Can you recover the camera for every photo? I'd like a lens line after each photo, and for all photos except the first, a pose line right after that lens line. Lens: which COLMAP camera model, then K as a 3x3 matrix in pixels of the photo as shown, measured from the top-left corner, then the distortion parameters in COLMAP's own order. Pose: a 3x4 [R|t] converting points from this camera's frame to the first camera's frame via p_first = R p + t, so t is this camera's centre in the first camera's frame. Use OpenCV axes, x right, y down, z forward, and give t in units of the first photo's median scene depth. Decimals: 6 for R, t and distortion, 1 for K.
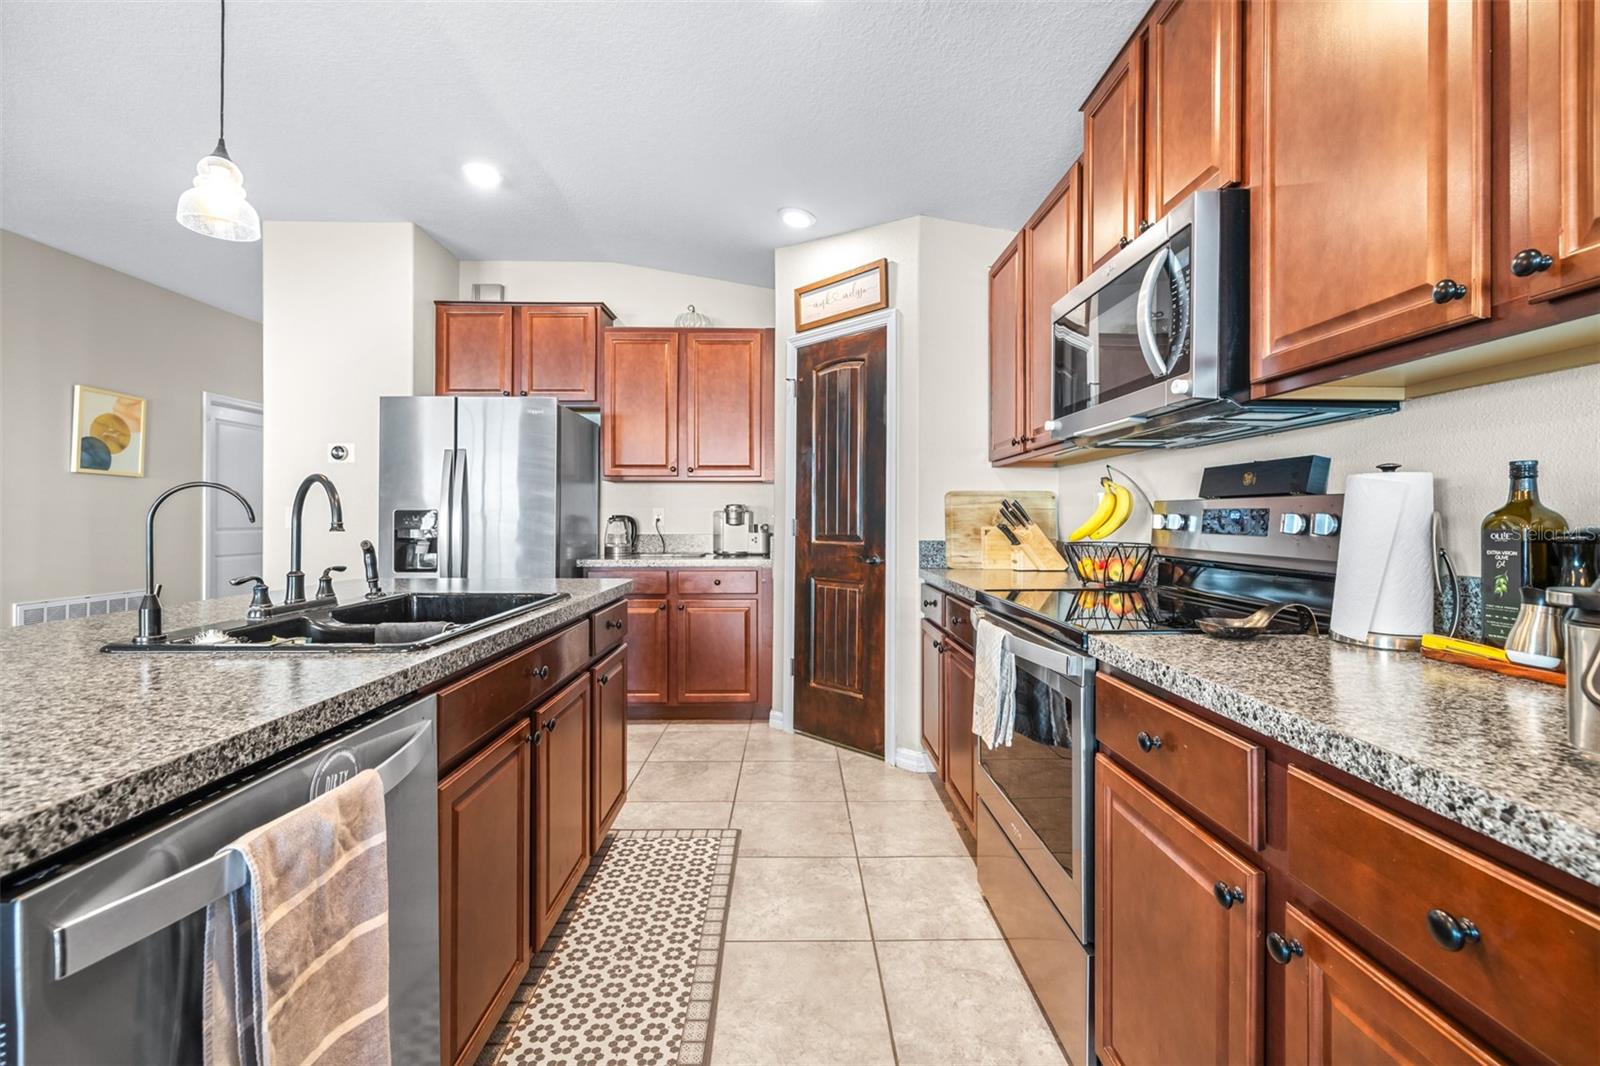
lens RADIAL K [[684.4, 0, 793.5], [0, 684.4, 511.8], [0, 0, 1]] dist [-0.000312, -0.000087]
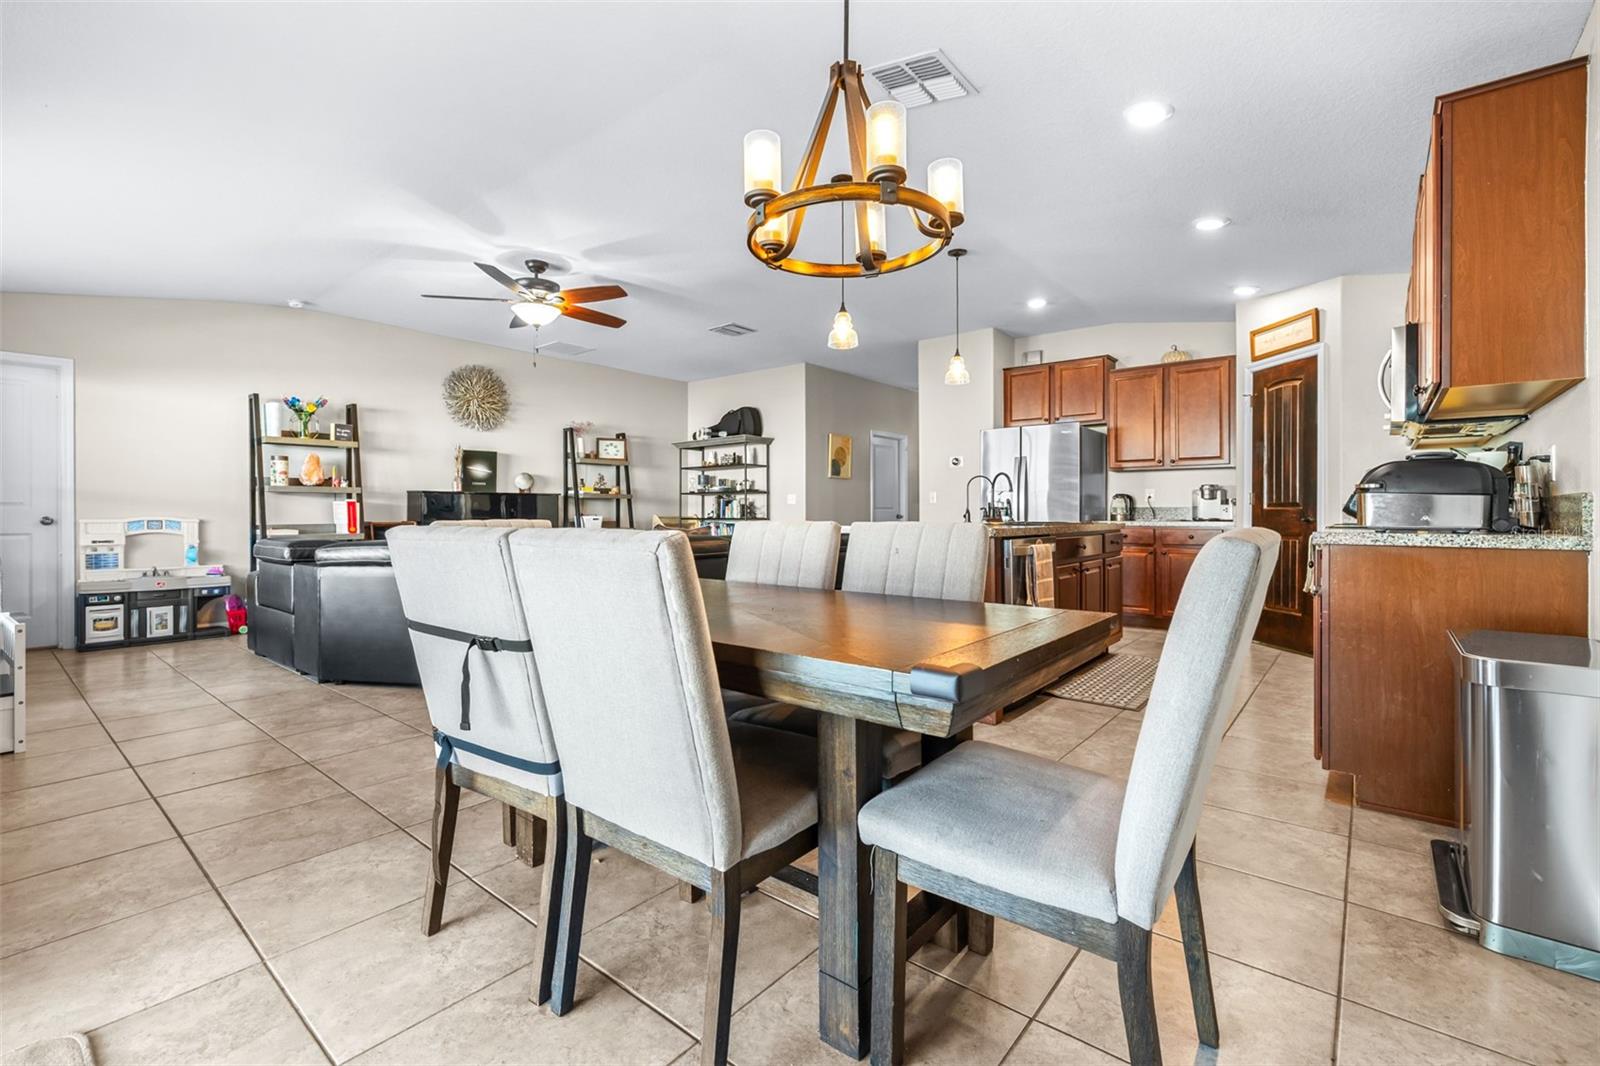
lens RADIAL K [[699.0, 0, 797.0], [0, 699.0, 512.2], [0, 0, 1]] dist [-0.001227, -0.000262]
pose [[0.769764, -0.003383, -0.638320, 0.200723], [0.008795, 0.999947, 0.005306, 0.034837], [0.638269, -0.009698, 0.769753, -0.717795]]
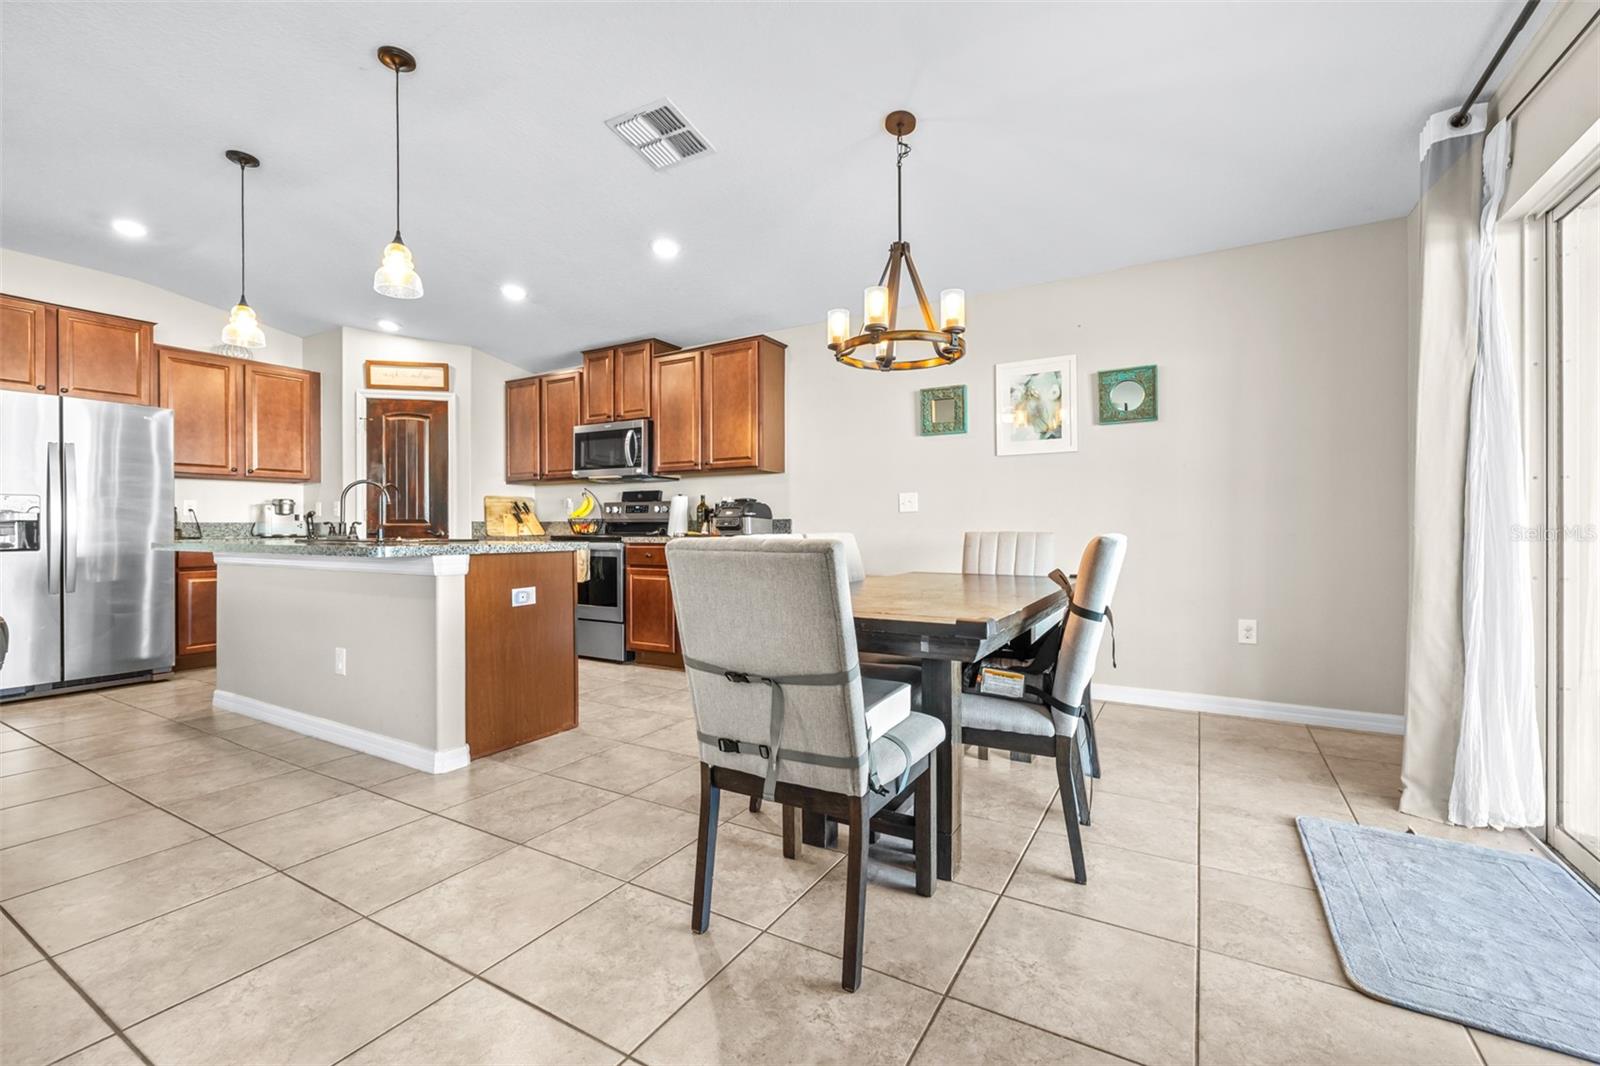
lens RADIAL K [[678.0, 0, 800.0], [0, 678.0, 533.0], [0, 0, 1]] dist [-0.001645, -0.000557]
pose [[0.508677, -0.010954, 0.860888, -0.800443], [-0.004052, 0.999878, 0.015117, 0.034903], [-0.860948, -0.011178, 0.508570, -0.601113]]
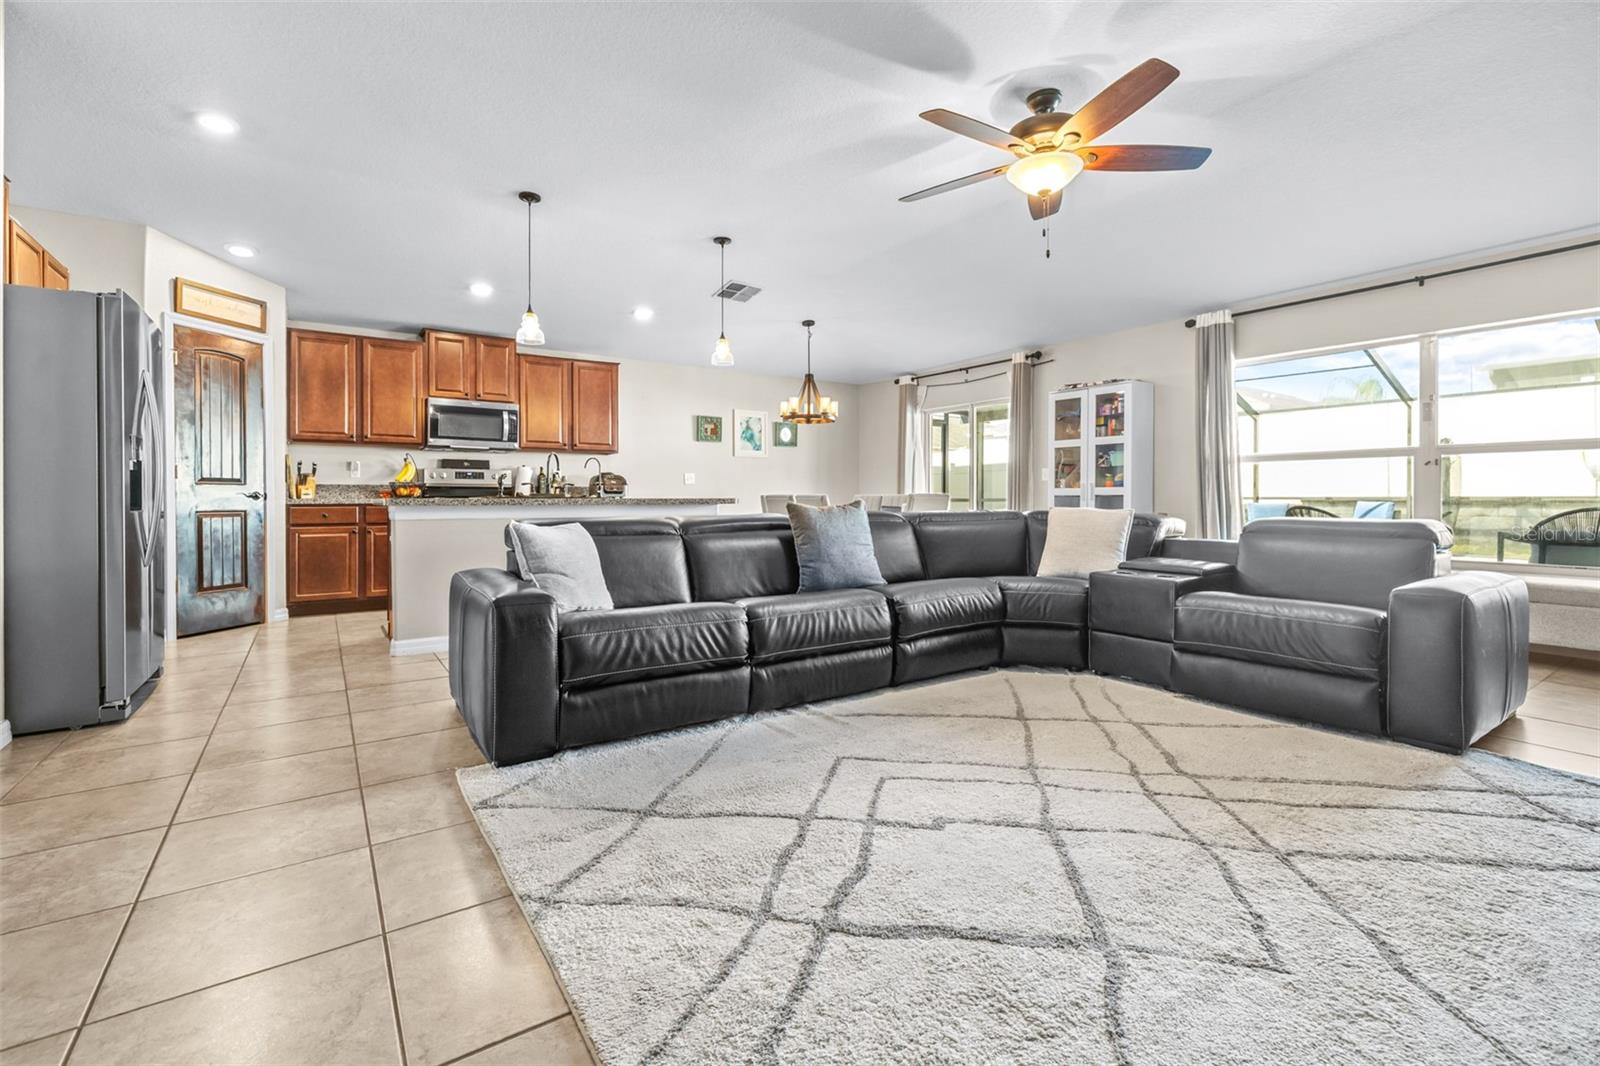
lens RADIAL K [[695.9, 0, 789.4], [0, 695.9, 495.9], [0, 0, 1]] dist [0.001270, 0.000442]
pose [[-0.554839, 0.000479, 0.831958, -1.607927], [-0.009129, 0.999936, -0.006664, 0.062366], [-0.831908, -0.011292, -0.554799, 0.765920]]
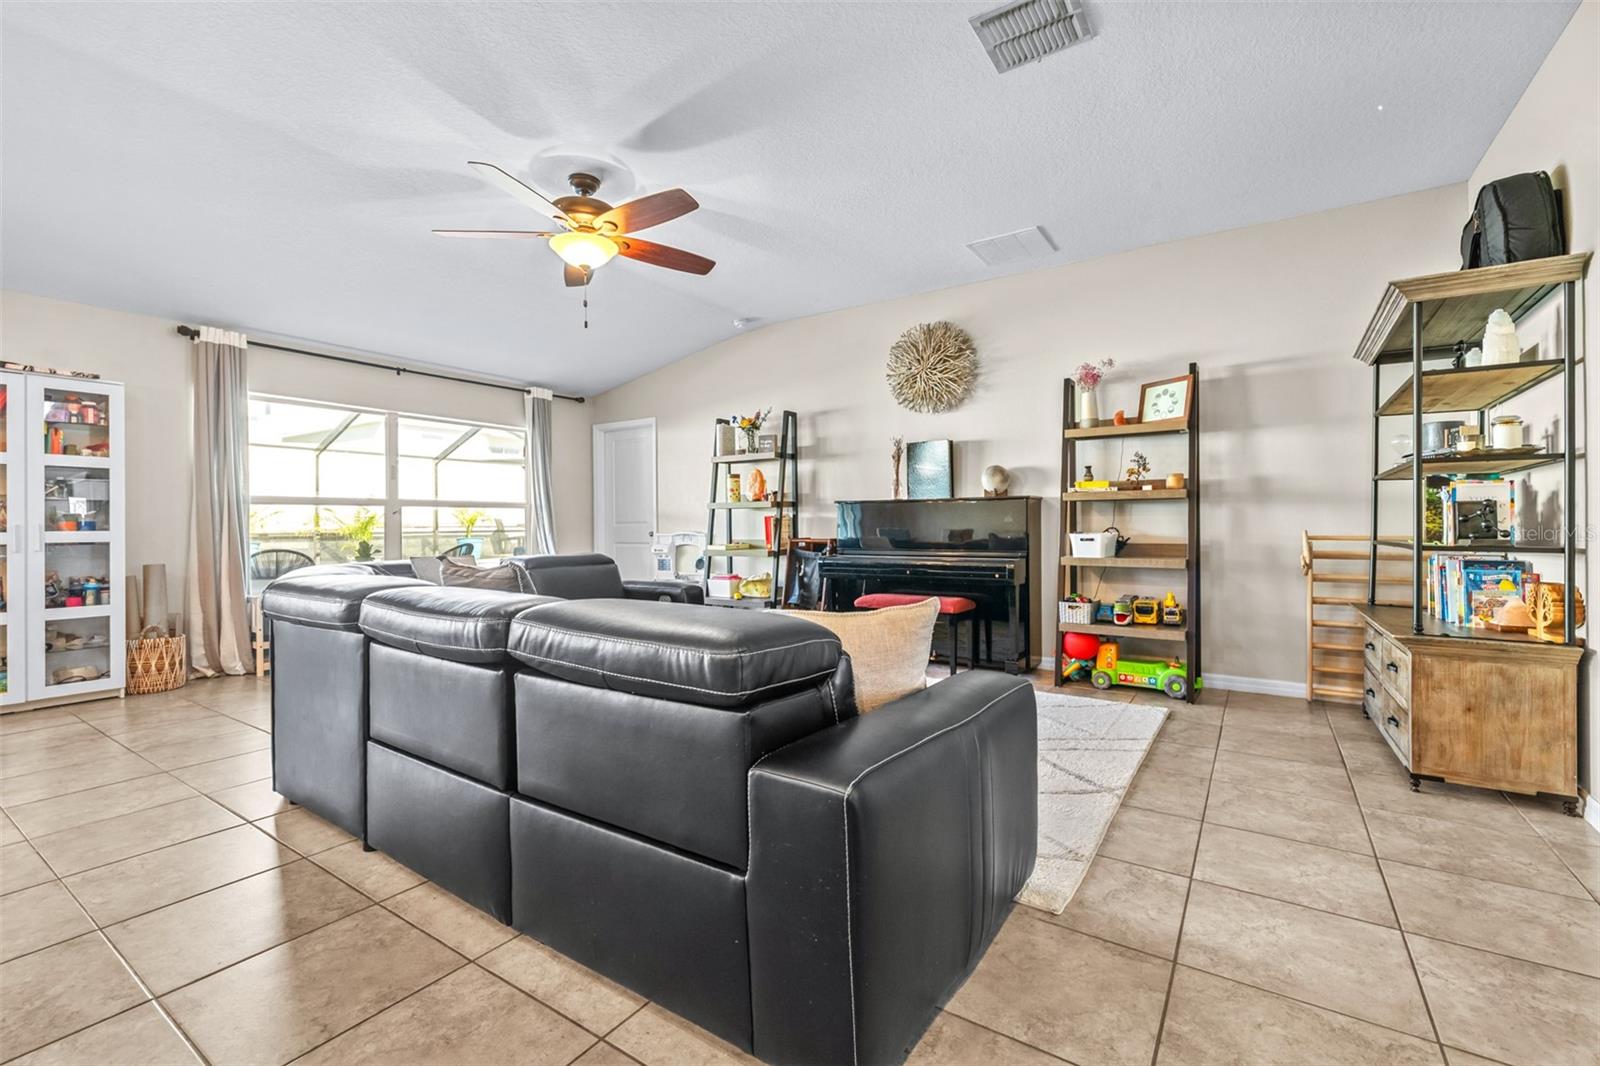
lens RADIAL K [[687.2, 0, 793.0], [0, 687.2, 527.0], [0, 0, 1]] dist [0.000399, -0.000244]
pose [[-0.573787, 0.004582, -0.818991, -0.447874], [0.013095, 0.999908, -0.003580, 0.037779], [0.818900, -0.012779, -0.573795, 0.791957]]
